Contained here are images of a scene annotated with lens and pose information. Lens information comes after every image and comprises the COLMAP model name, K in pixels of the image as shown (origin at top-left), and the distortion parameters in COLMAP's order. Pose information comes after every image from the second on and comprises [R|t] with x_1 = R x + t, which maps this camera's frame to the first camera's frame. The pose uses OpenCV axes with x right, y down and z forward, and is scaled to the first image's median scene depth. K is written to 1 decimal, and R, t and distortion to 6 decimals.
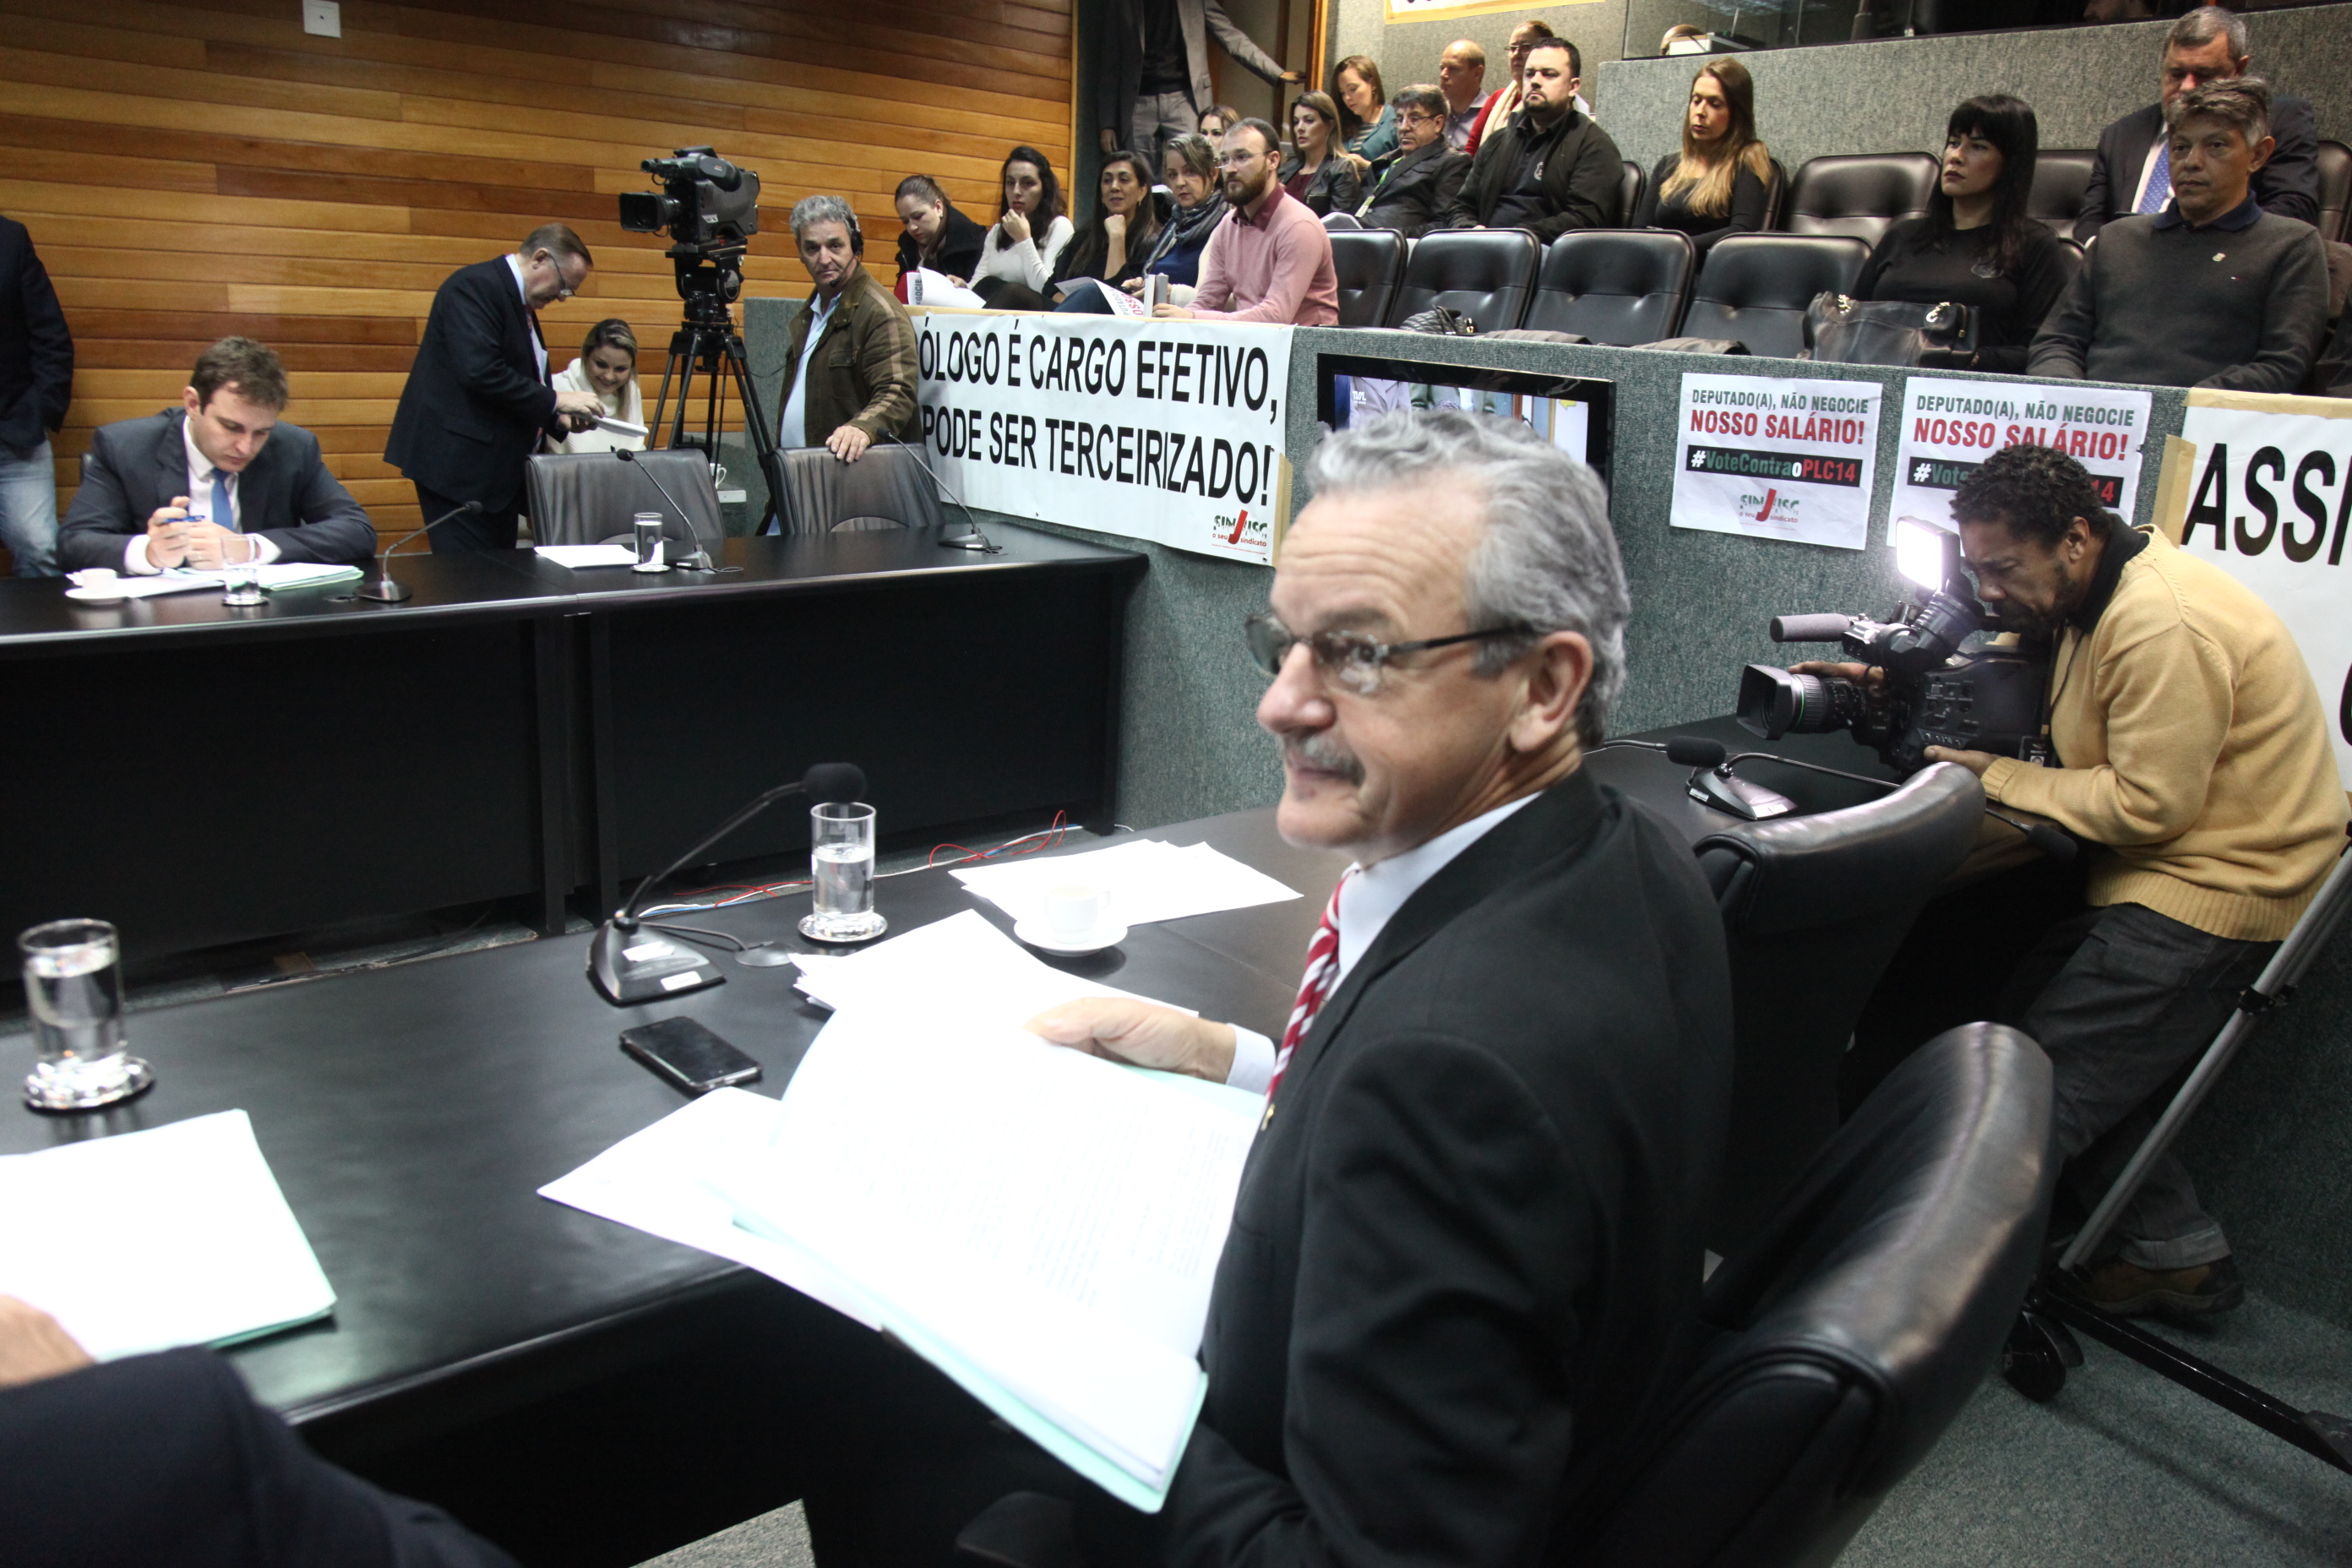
lens RADIAL K [[1629.9, 0, 1250.5], [0, 1629.9, 831.4], [0, 0, 1]] dist [-0.105388, 0.063402]
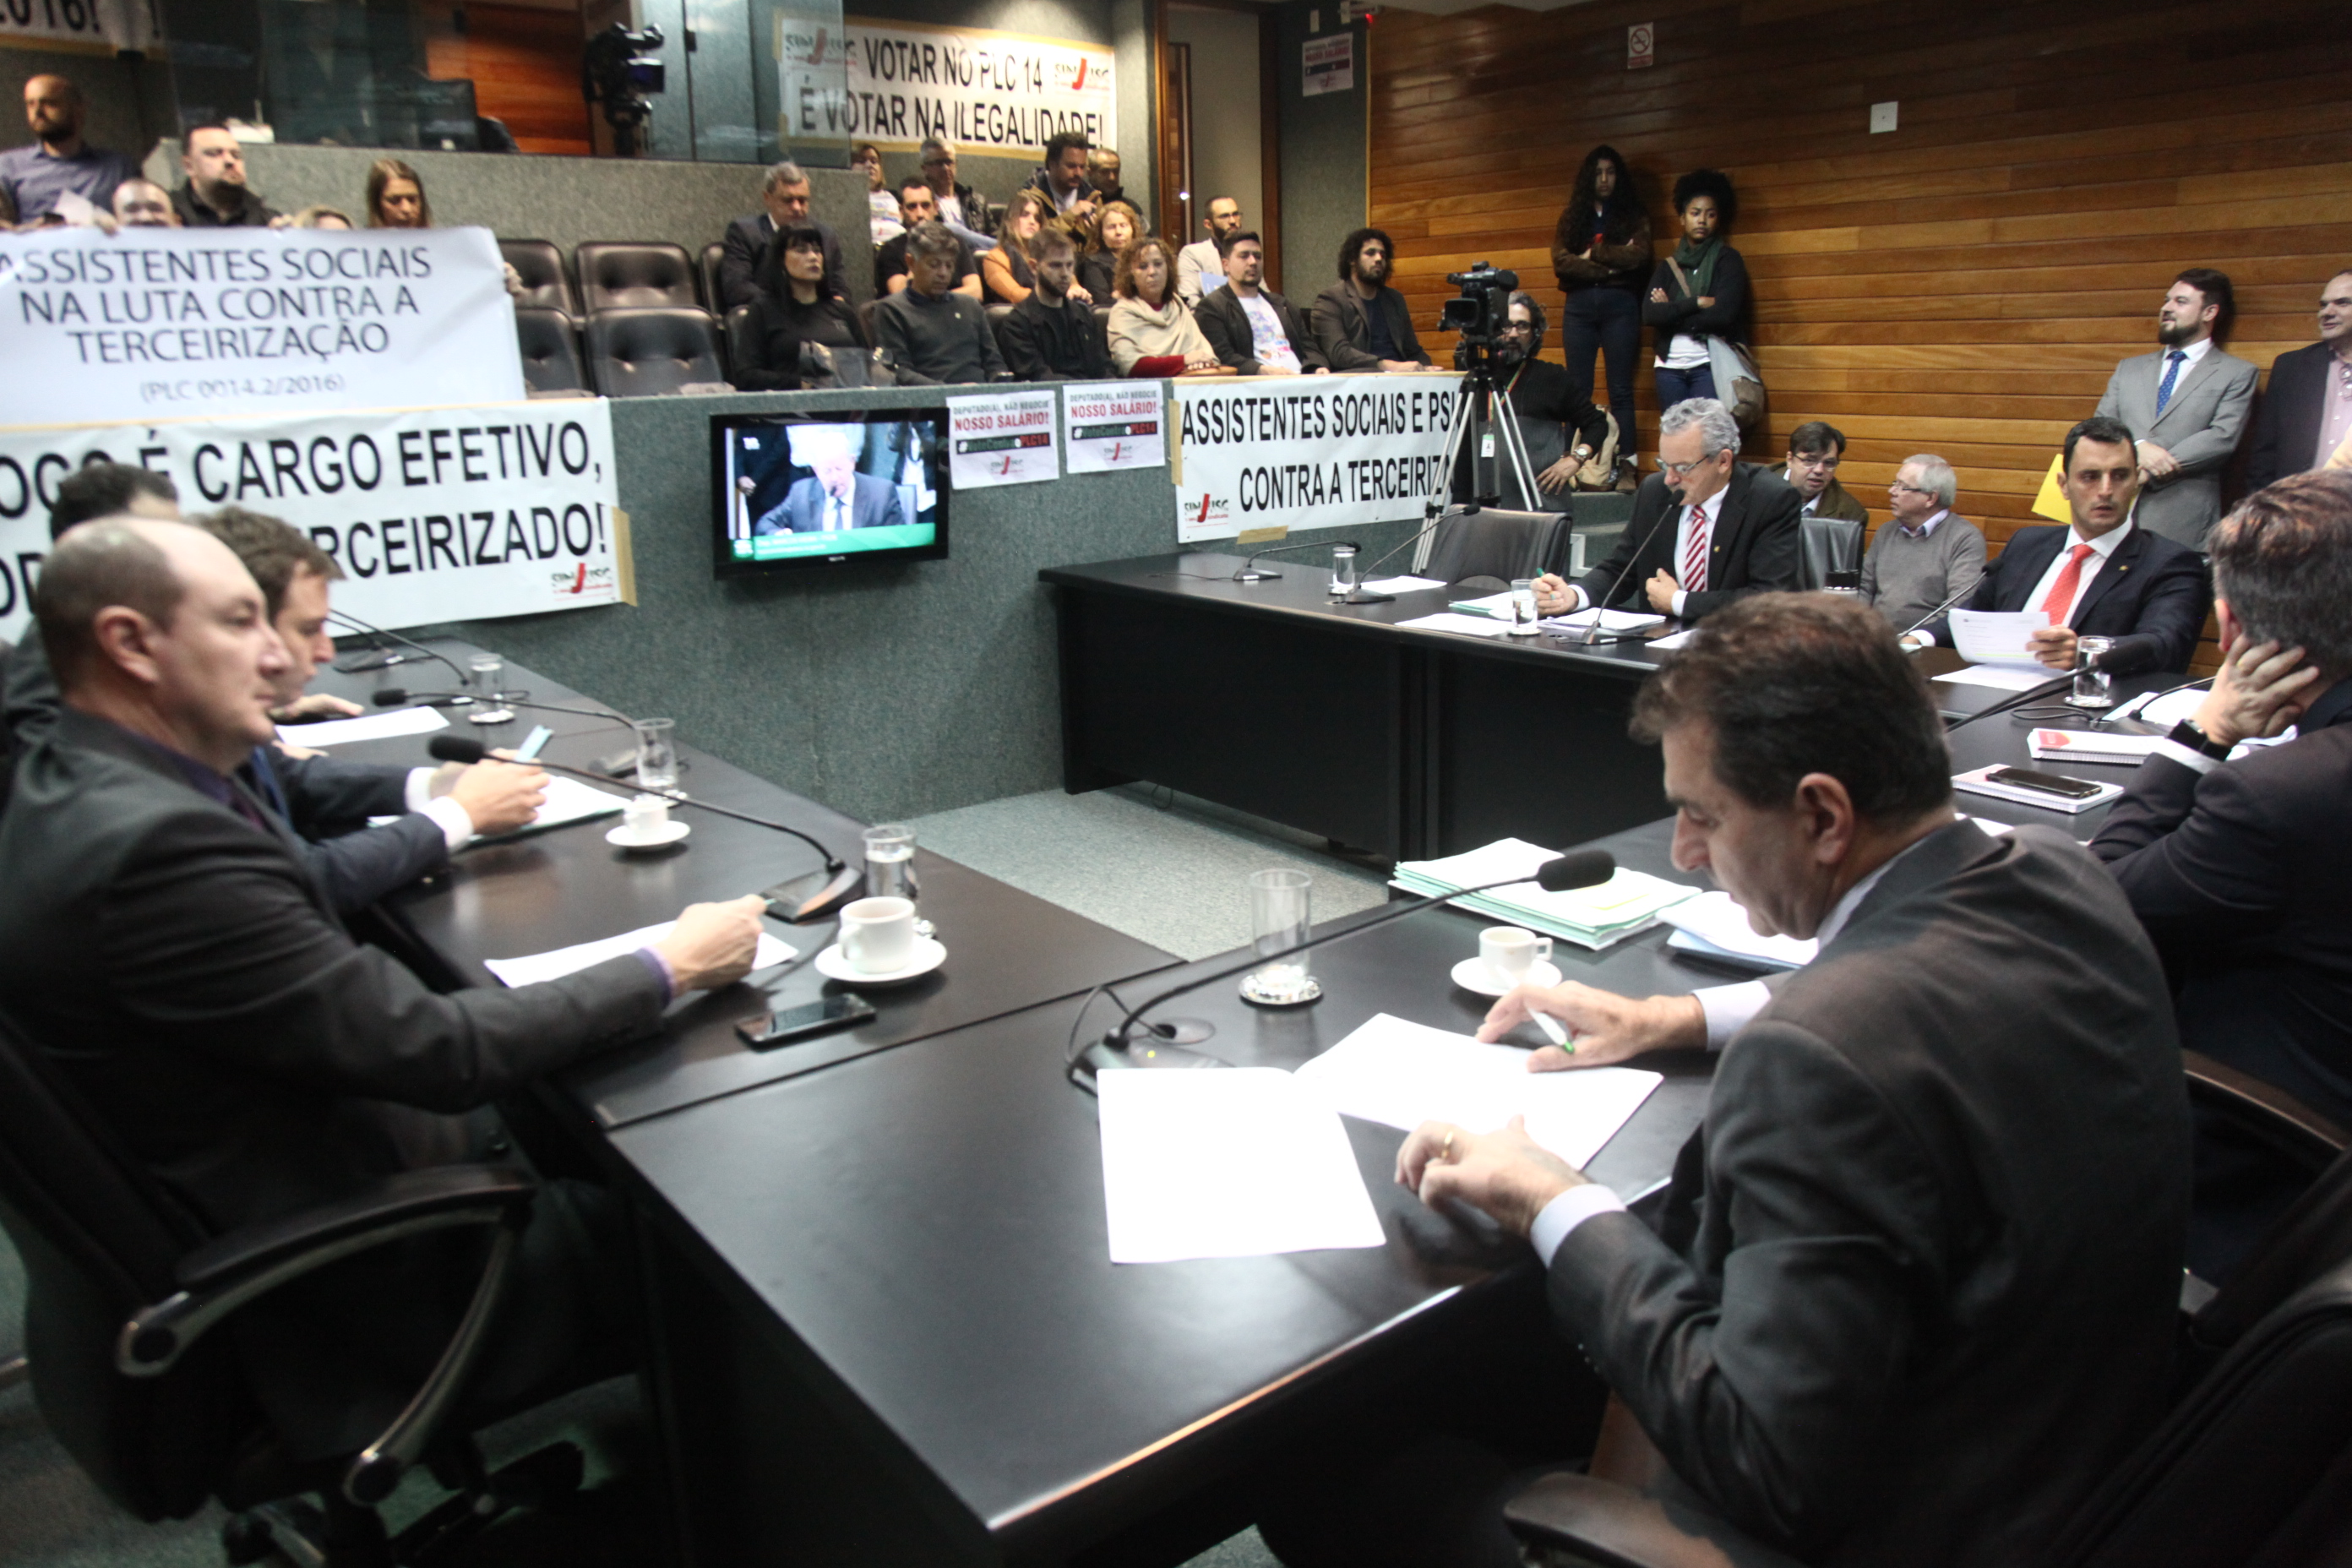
lens RADIAL K [[1629.9, 0, 1197.7], [0, 1629.9, 774.9], [0, 0, 1]] dist [-0.105388, 0.063402]
pose [[0.055811, -0.295526, 0.953703, -1.066670], [0.325191, 0.908489, 0.262485, -0.209858], [-0.944000, 0.295486, 0.146806, 0.451494]]
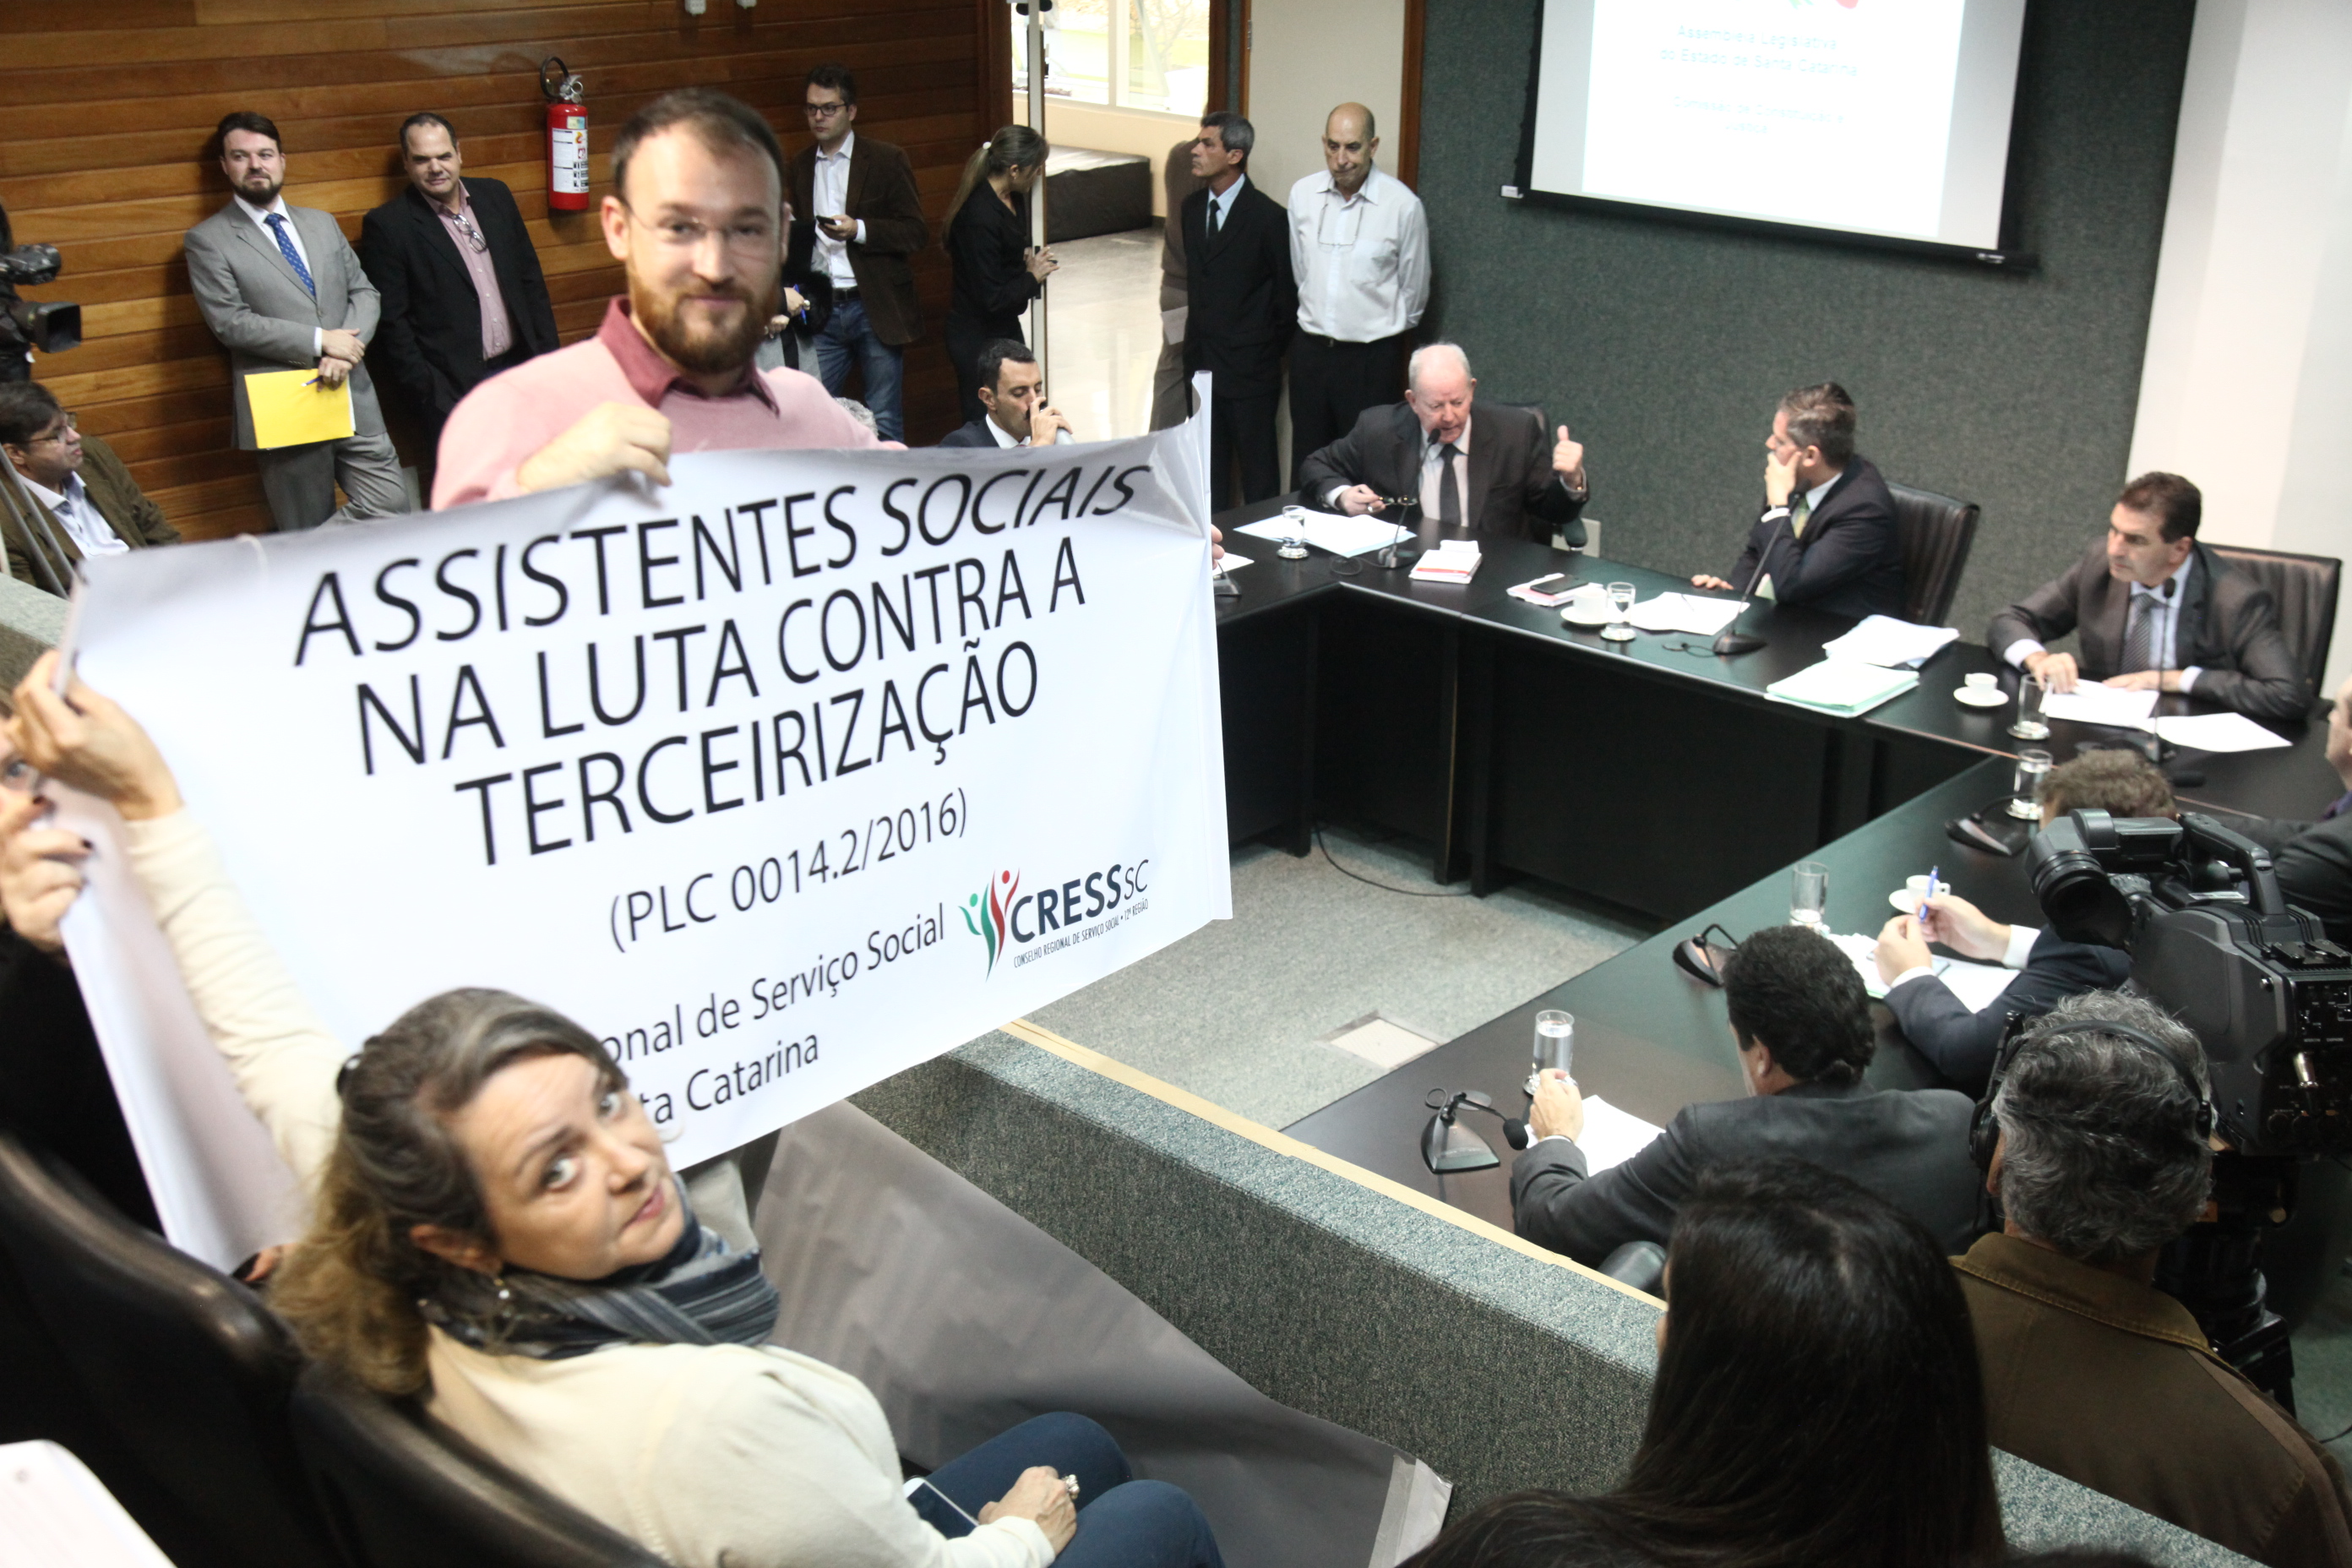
lens RADIAL K [[2696.4, 0, 1212.2], [0, 2696.4, 816.4], [0, 0, 1]] dist [0.090310, 0.000000]
pose [[-0.991034, -0.015448, -0.132710, -0.052520], [-0.096191, 0.771862, 0.628472, -0.888370], [0.092725, 0.635603, -0.766427, 1.627760]]
